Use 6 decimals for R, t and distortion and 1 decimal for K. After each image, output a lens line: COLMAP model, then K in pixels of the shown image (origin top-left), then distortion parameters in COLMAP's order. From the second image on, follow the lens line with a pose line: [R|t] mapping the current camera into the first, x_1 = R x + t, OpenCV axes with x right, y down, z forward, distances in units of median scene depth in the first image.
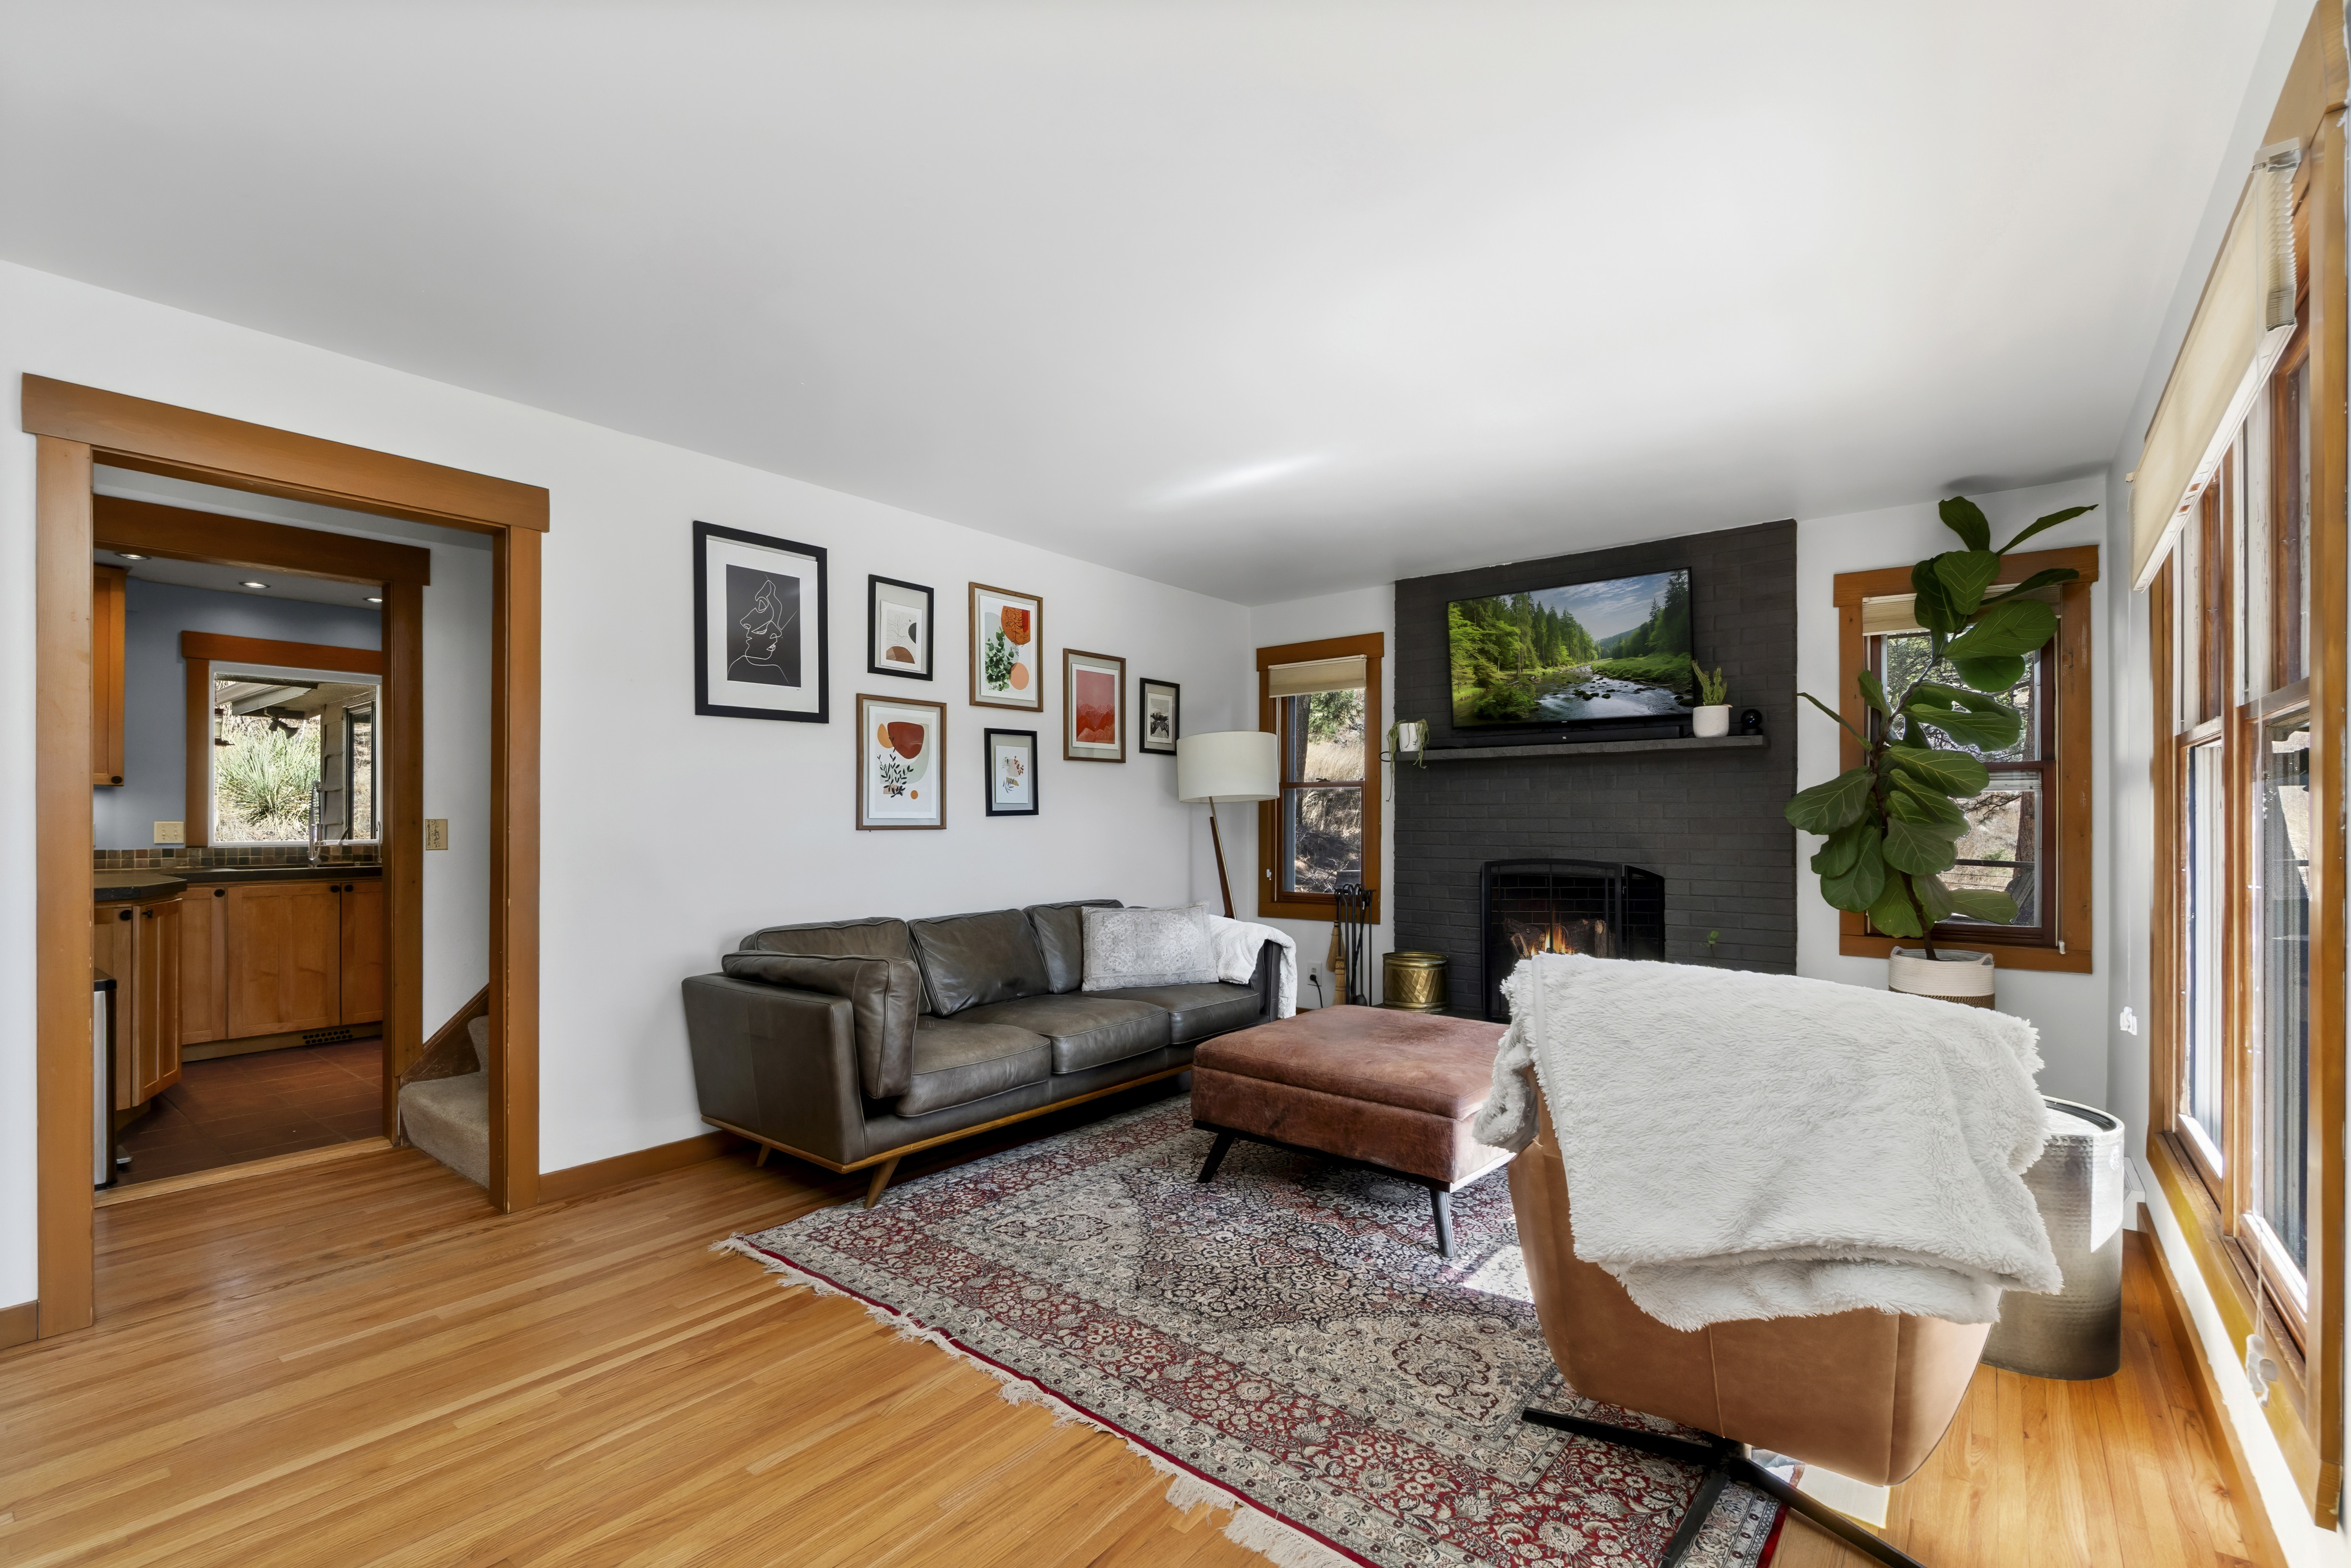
lens RADIAL K [[1036.7, 0, 1170.9], [0, 1036.7, 817.4], [0, 0, 1]] dist [-0.000058, 0.000053]
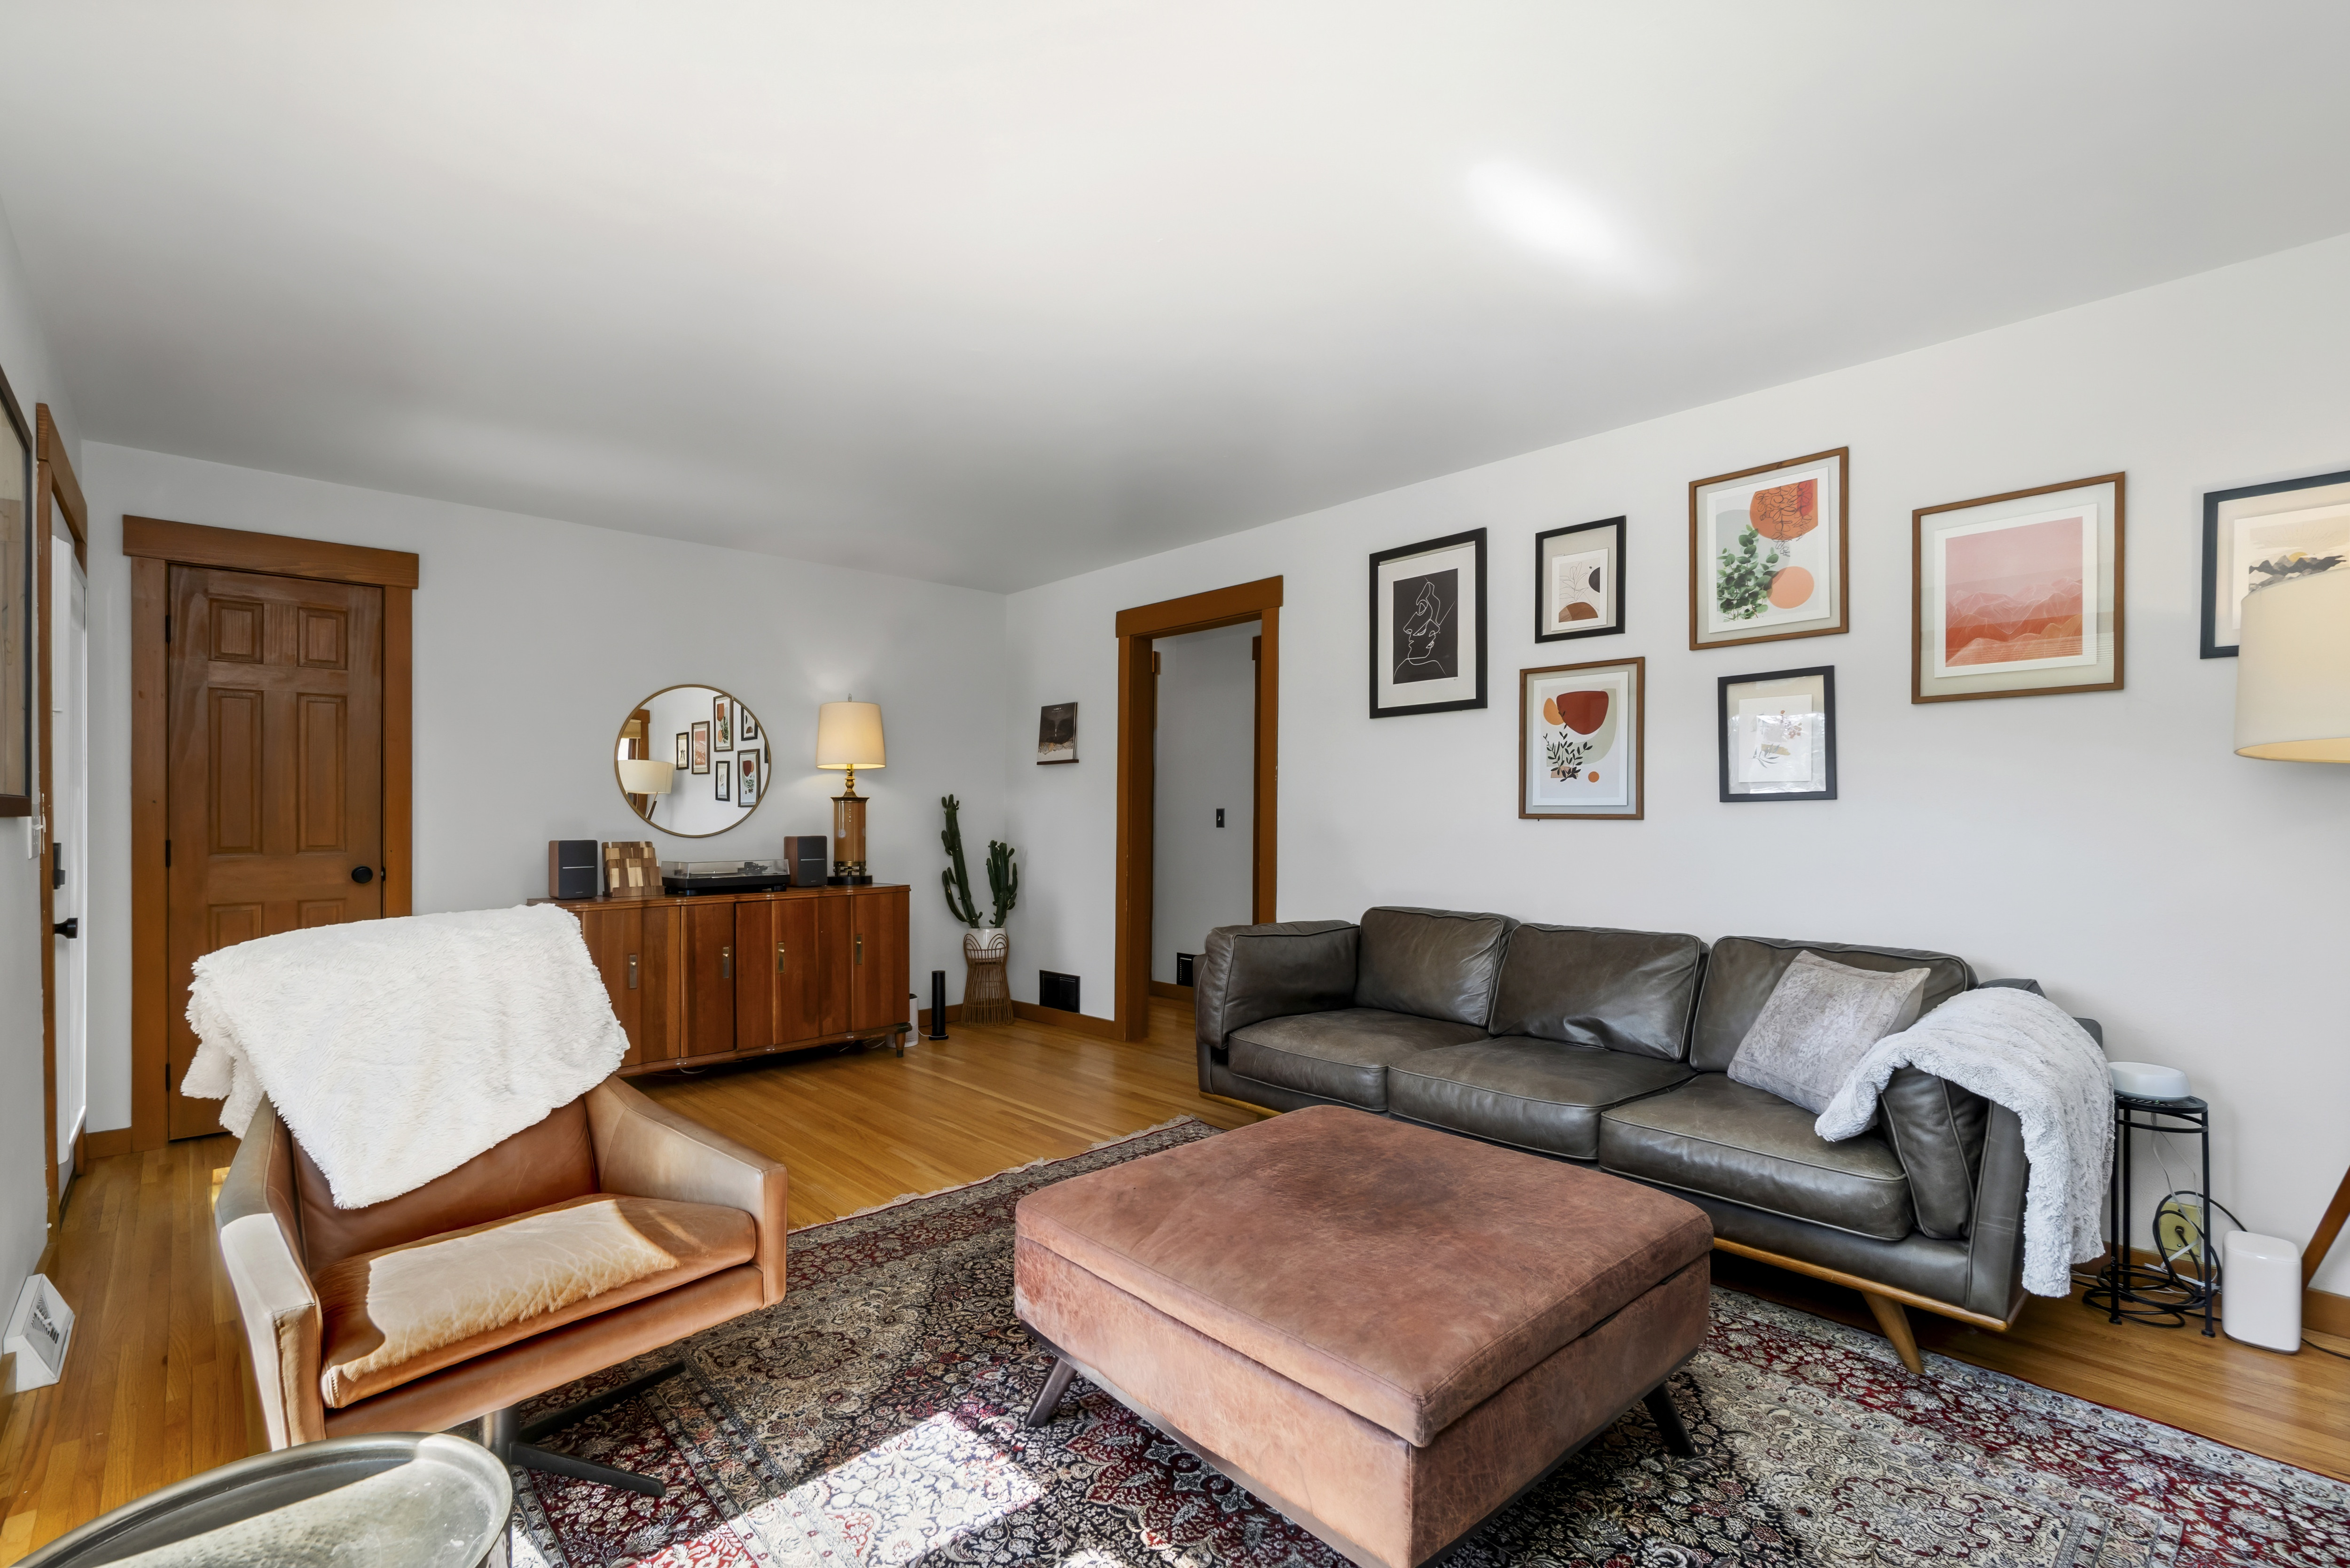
lens RADIAL K [[1033.6, 0, 1141.2], [0, 1033.6, 807.8], [0, 0, 1]] dist [-0.018904, -0.000543]
pose [[-0.156007, -0.000093, -0.987756, 0.631391], [0.006501, 0.999978, -0.001121, 0.001235], [0.987735, -0.006596, -0.156003, 0.787494]]
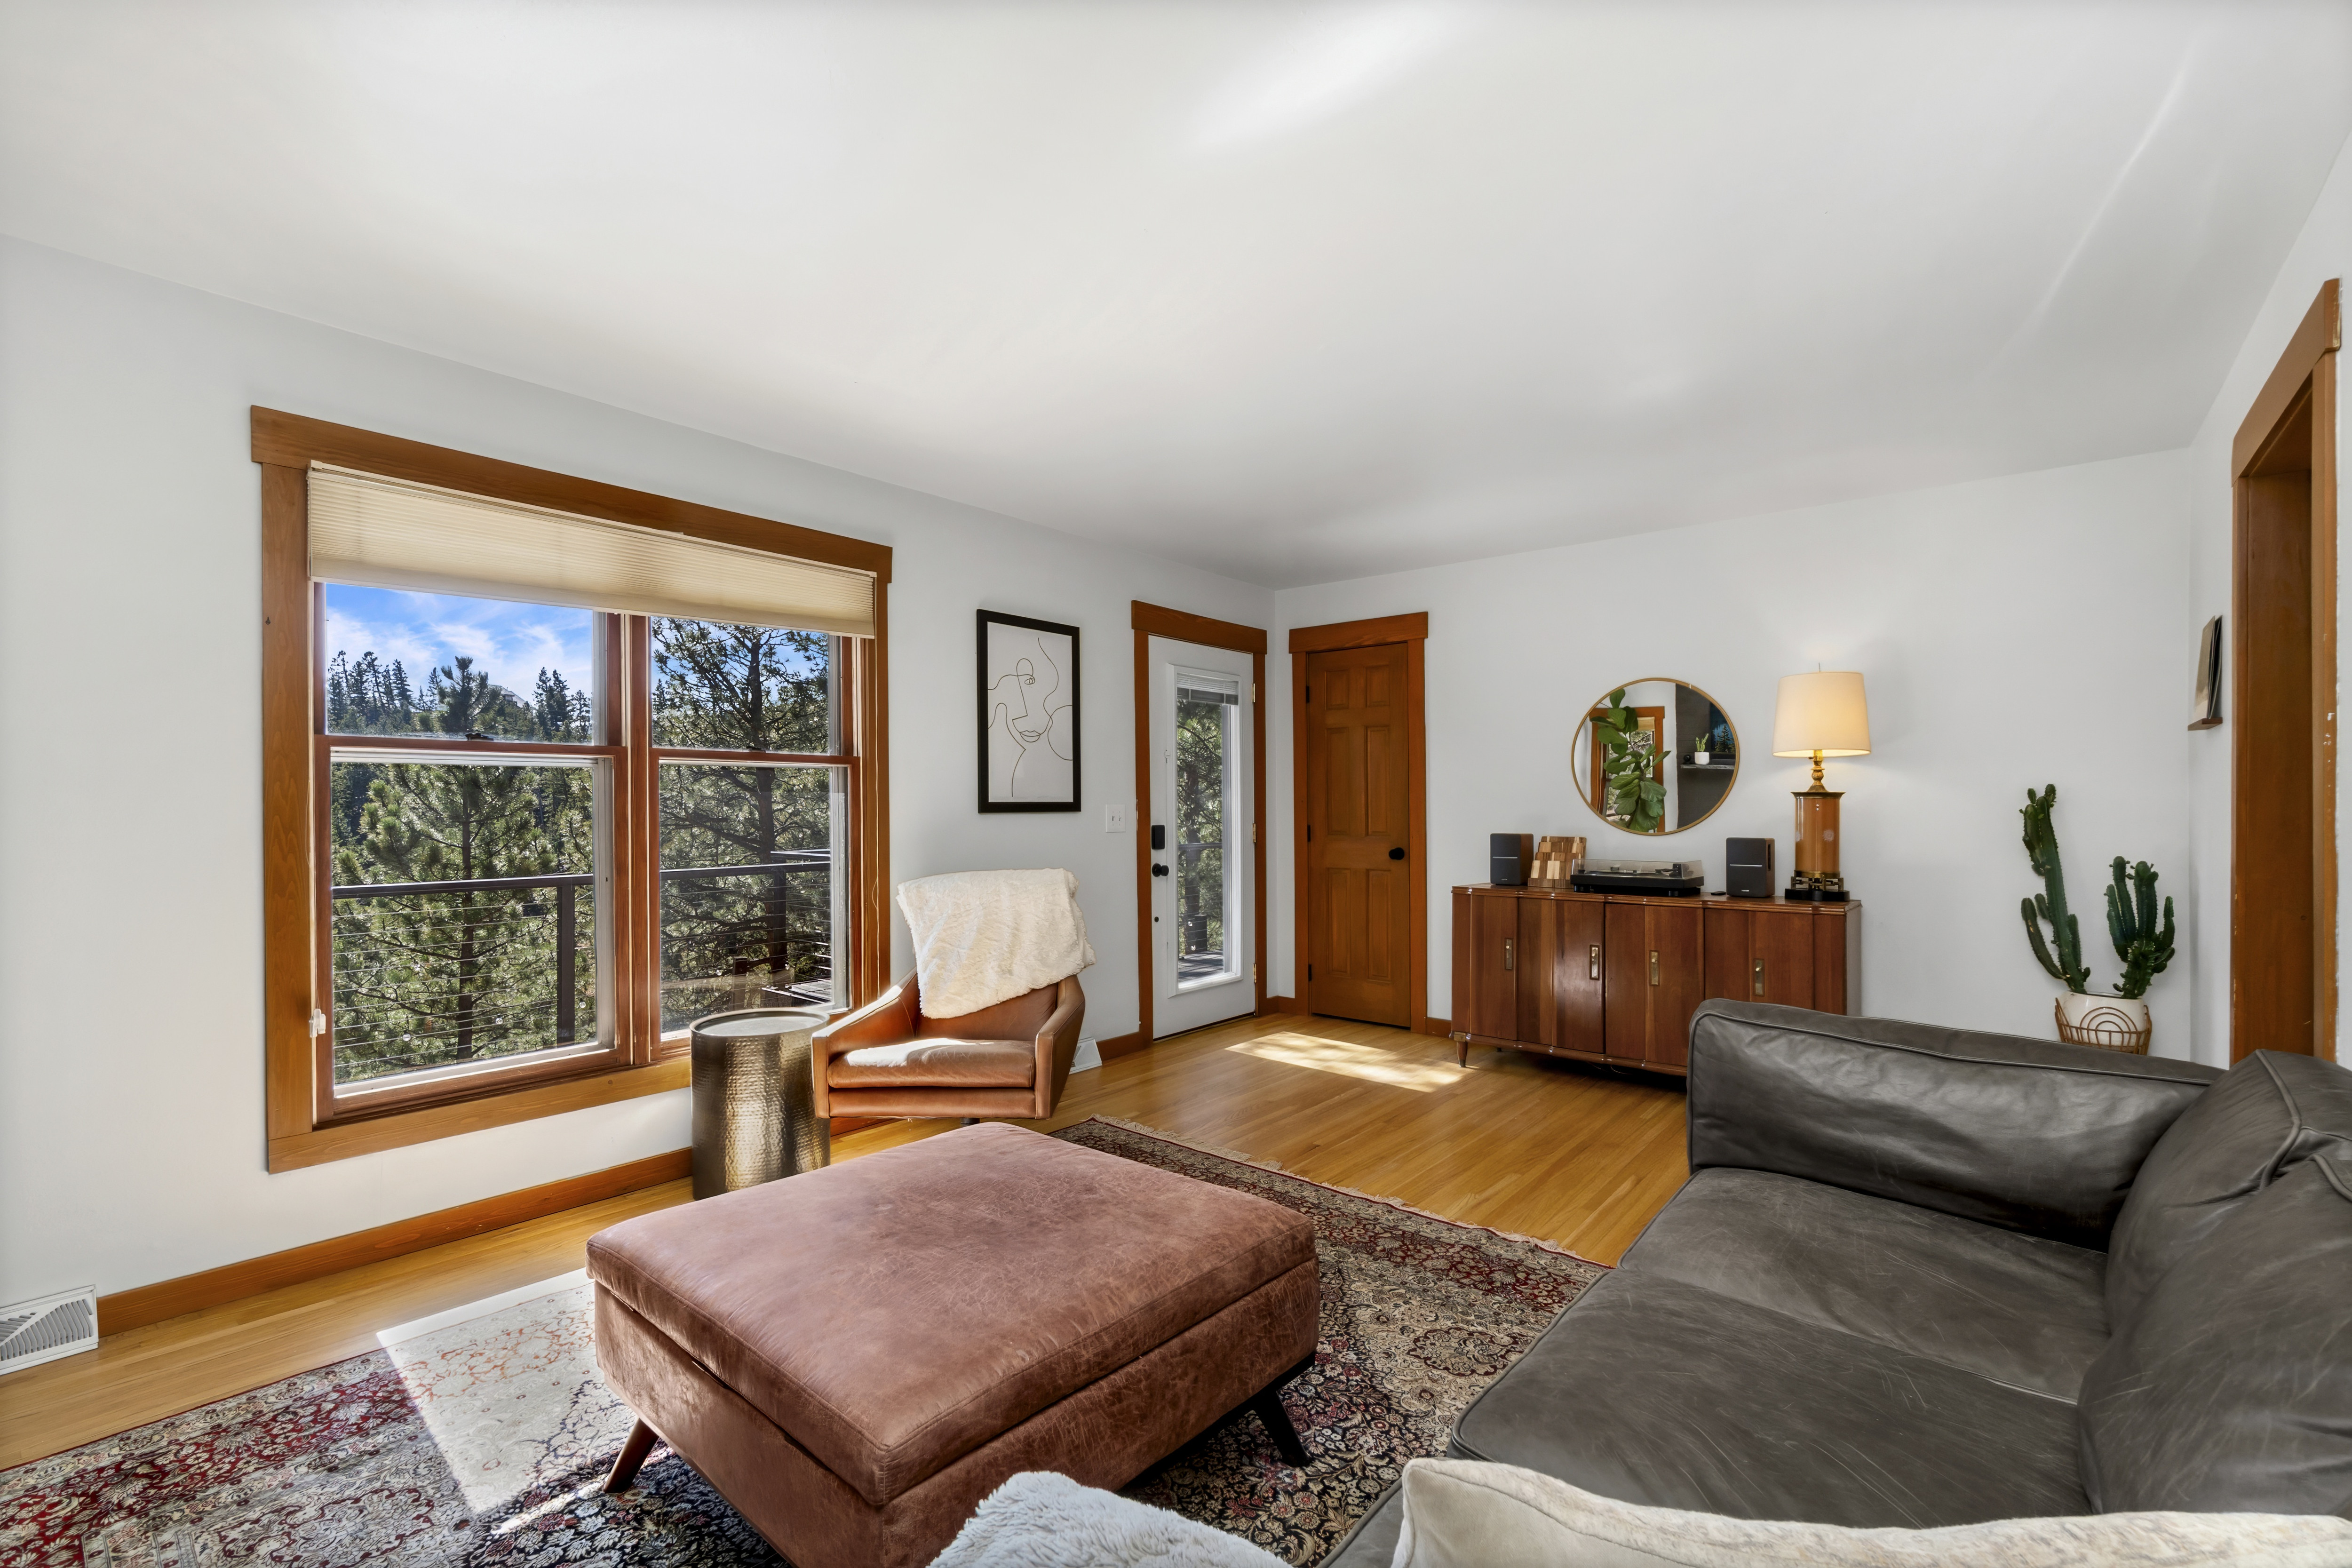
lens RADIAL K [[1023.1, 0, 1171.1], [0, 1023.1, 812.1], [0, 0, 1]] dist [-0.002997, -0.000420]
pose [[-0.999771, 0.004975, 0.020790, 0.068274], [0.005065, 0.999978, 0.004279, -0.002889], [-0.020768, 0.004383, -0.999775, 1.239186]]
